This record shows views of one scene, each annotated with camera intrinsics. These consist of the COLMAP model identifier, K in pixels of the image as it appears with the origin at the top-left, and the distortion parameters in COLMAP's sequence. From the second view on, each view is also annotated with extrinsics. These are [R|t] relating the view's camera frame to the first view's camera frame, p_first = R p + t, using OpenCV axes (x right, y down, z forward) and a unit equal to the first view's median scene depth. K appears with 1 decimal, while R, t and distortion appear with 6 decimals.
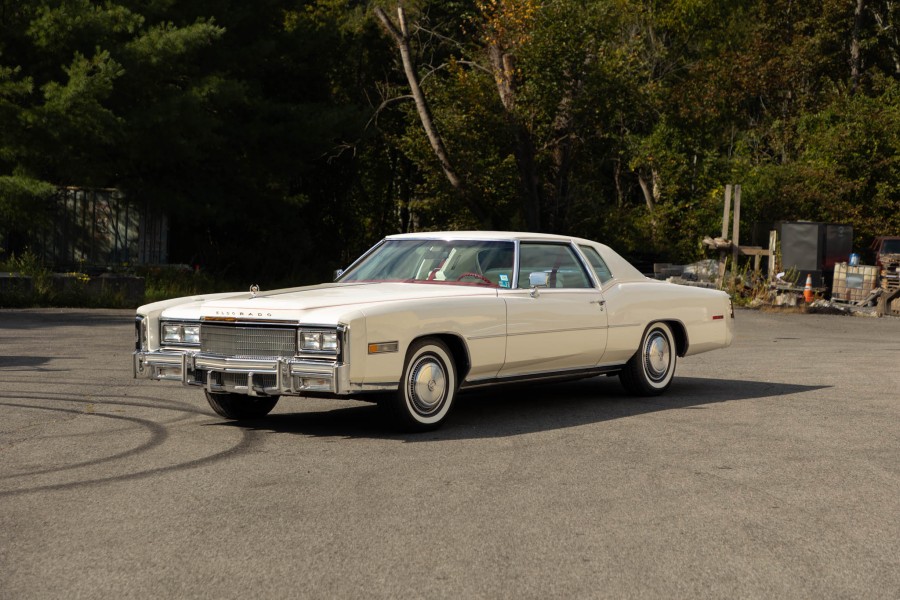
lens RADIAL K [[1927.2, 0, 455.7], [0, 1927.2, 299.2], [0, 0, 1]] dist [0.036172, -0.096804]
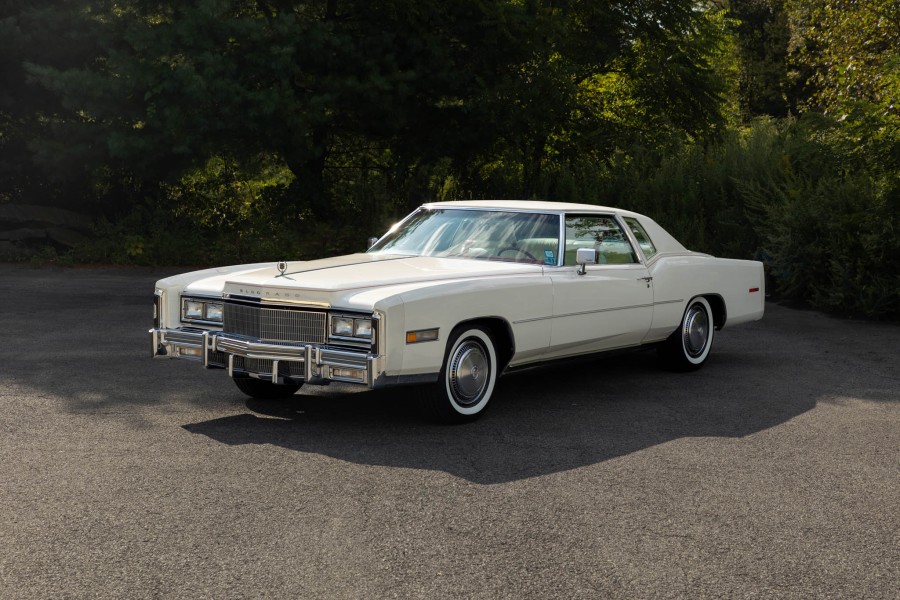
lens RADIAL K [[1444.7, 0, 450.0], [0, 1444.7, 300.0], [0, 0, 1]] dist [-0.002205, -0.005628]
pose [[0.999859, 0.016320, -0.003935, -0.012629], [-0.016105, 0.998639, 0.049600, -0.014172], [0.004739, -0.049529, 0.998761, 0.183728]]
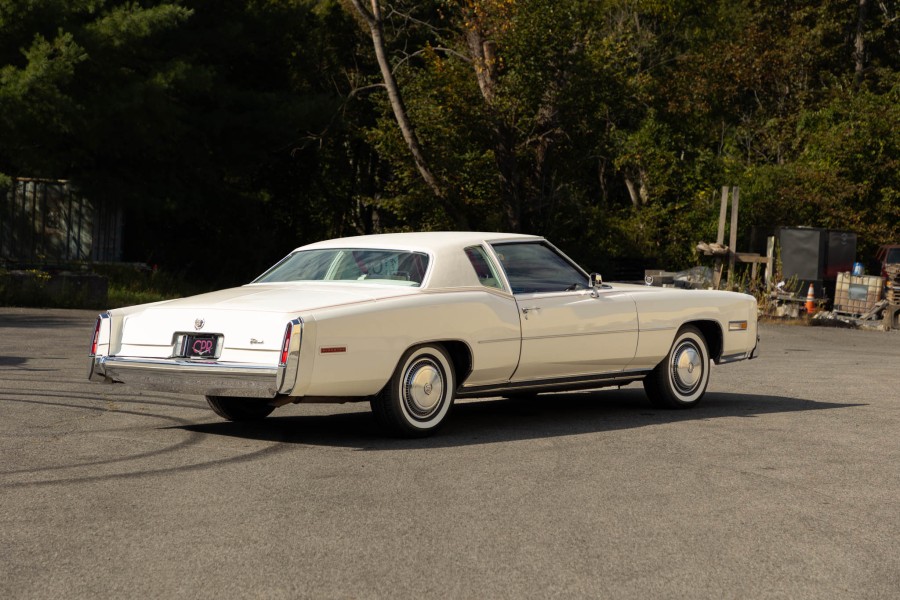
lens RADIAL K [[2159.9, 0, 450.0], [0, 2159.9, 300.0], [0, 0, 1]] dist [0.044699, -0.188485]
pose [[0.999594, 0.014844, 0.024306, -0.018184], [-0.014749, 0.999883, -0.004119, 0.001826], [-0.024365, 0.003759, 0.999696, -0.043257]]
